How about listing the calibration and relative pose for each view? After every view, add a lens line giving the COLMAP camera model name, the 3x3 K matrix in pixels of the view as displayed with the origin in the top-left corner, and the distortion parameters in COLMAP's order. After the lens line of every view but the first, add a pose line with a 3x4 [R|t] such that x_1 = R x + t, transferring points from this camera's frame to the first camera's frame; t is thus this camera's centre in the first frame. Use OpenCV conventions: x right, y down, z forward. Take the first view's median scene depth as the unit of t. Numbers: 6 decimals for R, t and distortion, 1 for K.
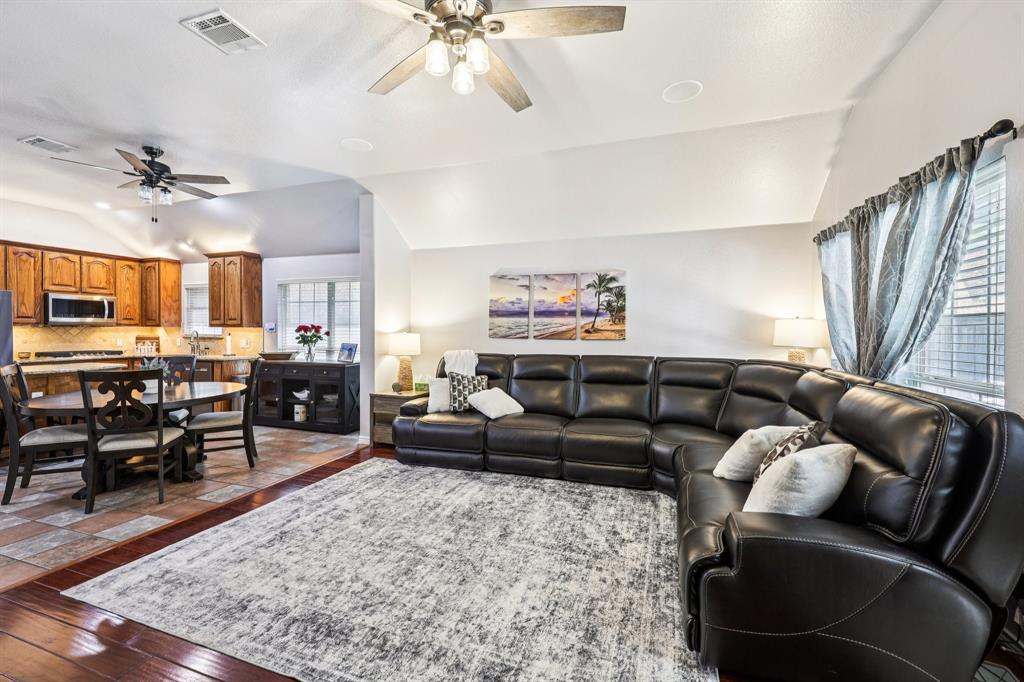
lens RADIAL K [[424.6, 0, 512.2], [0, 424.6, 337.2], [0, 0, 1]] dist [0.001609, -0.000176]
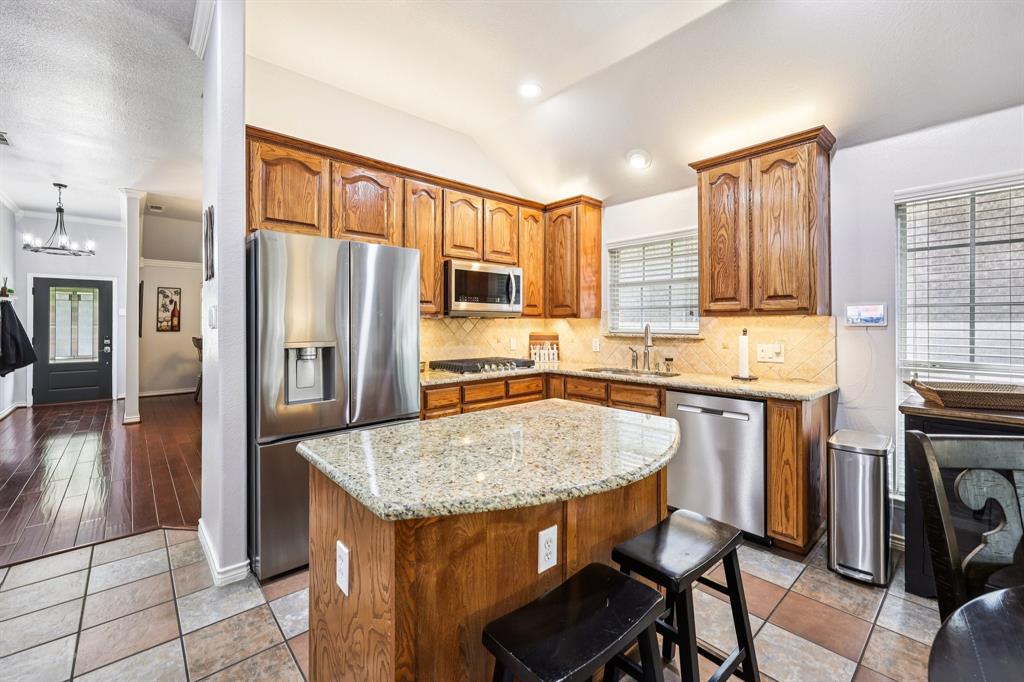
lens RADIAL K [[424.6, 0, 509.5], [0, 424.6, 323.2], [0, 0, 1]] dist [0.001609, -0.000176]
pose [[0.873855, -0.005207, -0.486159, -0.676370], [-0.002989, 0.999866, -0.016082, -0.008635], [0.486178, 0.015506, 0.873722, 0.490080]]
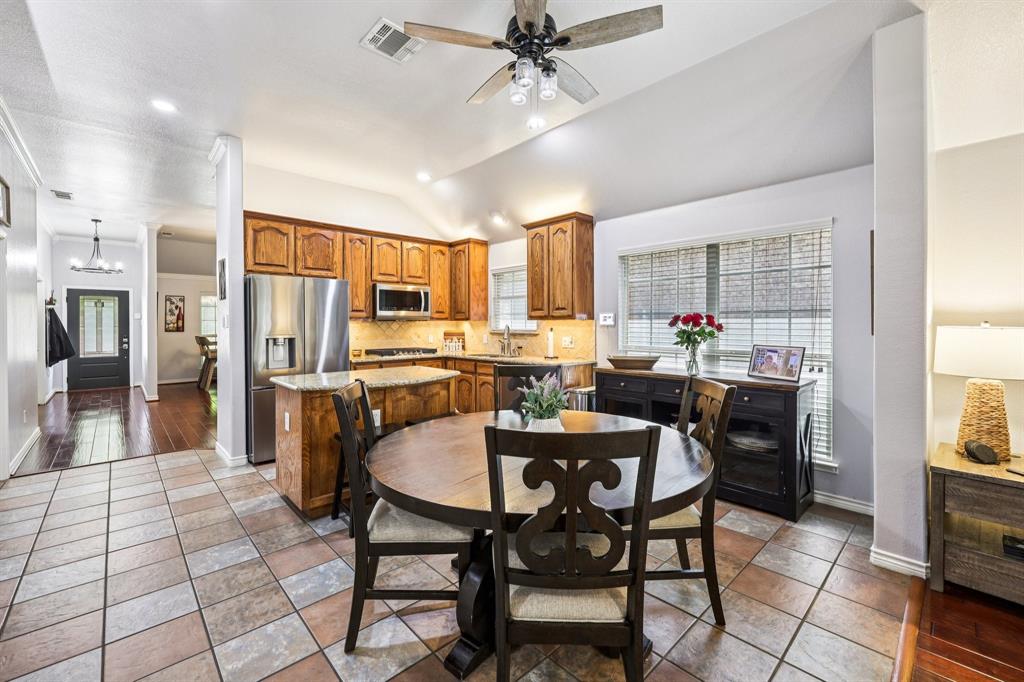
lens RADIAL K [[424.6, 0, 510.8], [0, 424.6, 327.9], [0, 0, 1]] dist [0.001609, -0.000176]
pose [[0.883572, -0.003248, -0.468284, -0.387656], [-0.000189, 0.999973, -0.007291, -0.004147], [0.468295, 0.006530, 0.883548, 0.315915]]
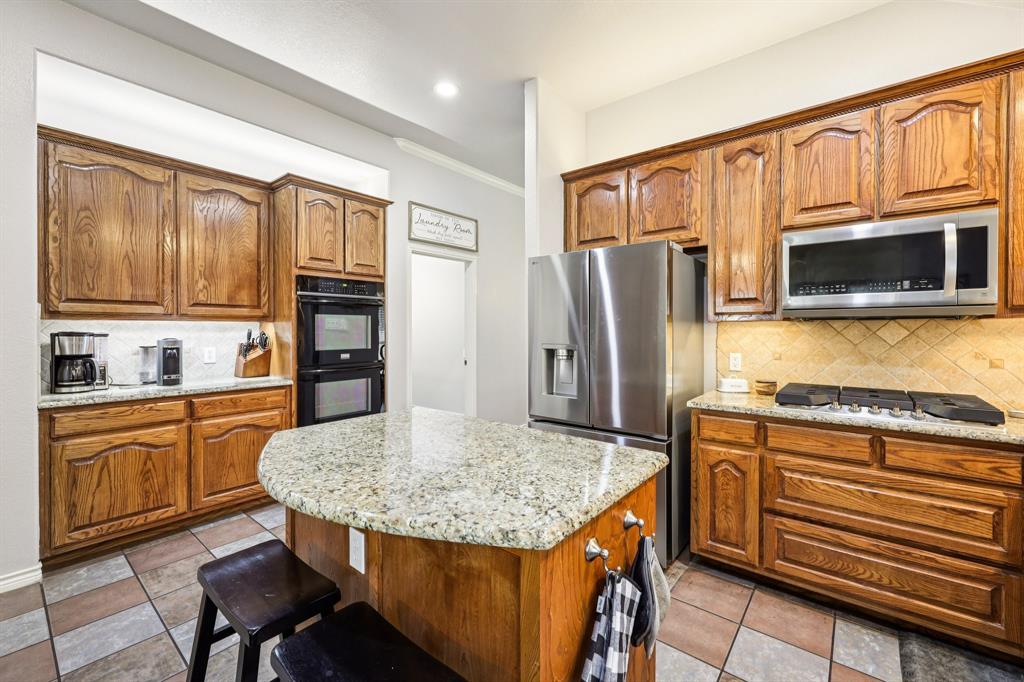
lens RADIAL K [[424.6, 0, 518.0], [0, 424.6, 331.5], [0, 0, 1]] dist [0.001609, -0.000176]
pose [[-0.331724, 0.002385, -0.943374, -0.589185], [-0.014996, 0.999857, 0.007801, -0.013709], [0.943257, 0.016735, -0.331640, 0.821660]]
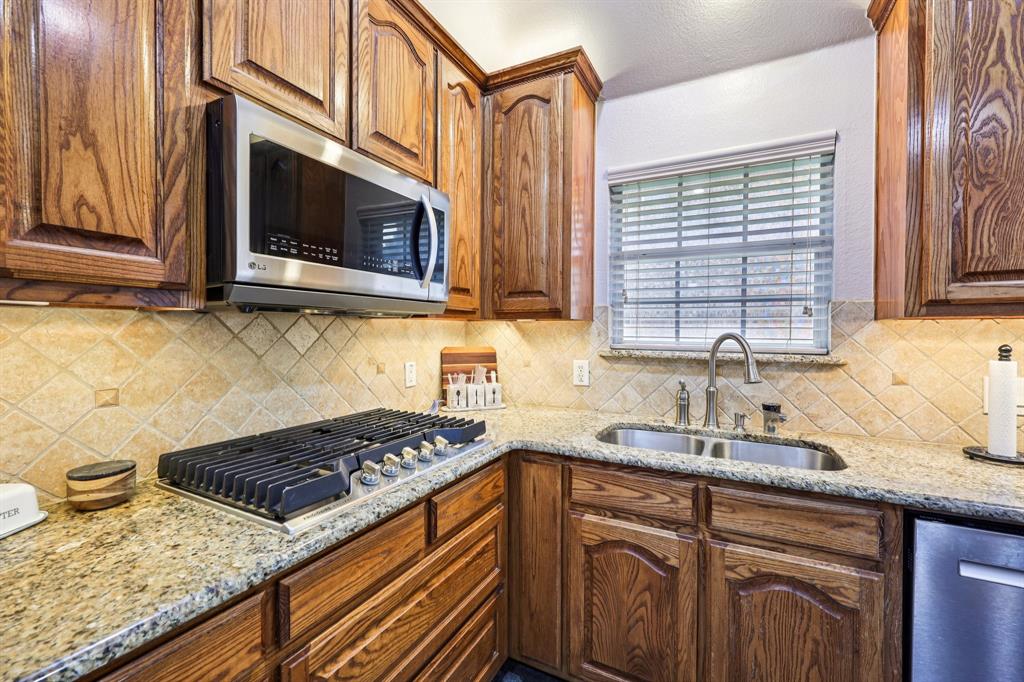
lens RADIAL K [[424.6, 0, 513.5], [0, 424.6, 336.6], [0, 0, 1]] dist [0.001609, -0.000176]
pose [[0.989767, 0.002825, -0.142666, -0.879200], [-0.002961, 0.999995, -0.000744, -0.014026], [0.142664, 0.001159, 0.989771, 0.782965]]
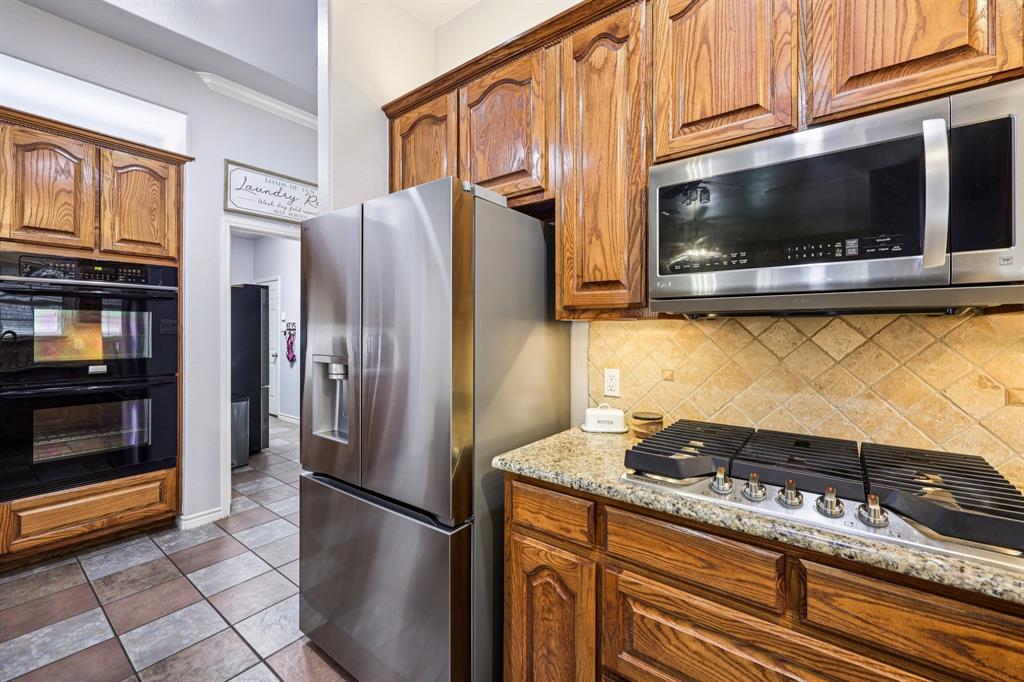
lens RADIAL K [[424.6, 0, 519.4], [0, 424.6, 327.7], [0, 0, 1]] dist [0.001609, -0.000176]
pose [[-0.303601, -0.008296, -0.952763, -0.781771], [-0.016044, 0.999865, -0.003594, -0.016851], [0.952664, 0.014195, -0.303693, 0.913234]]
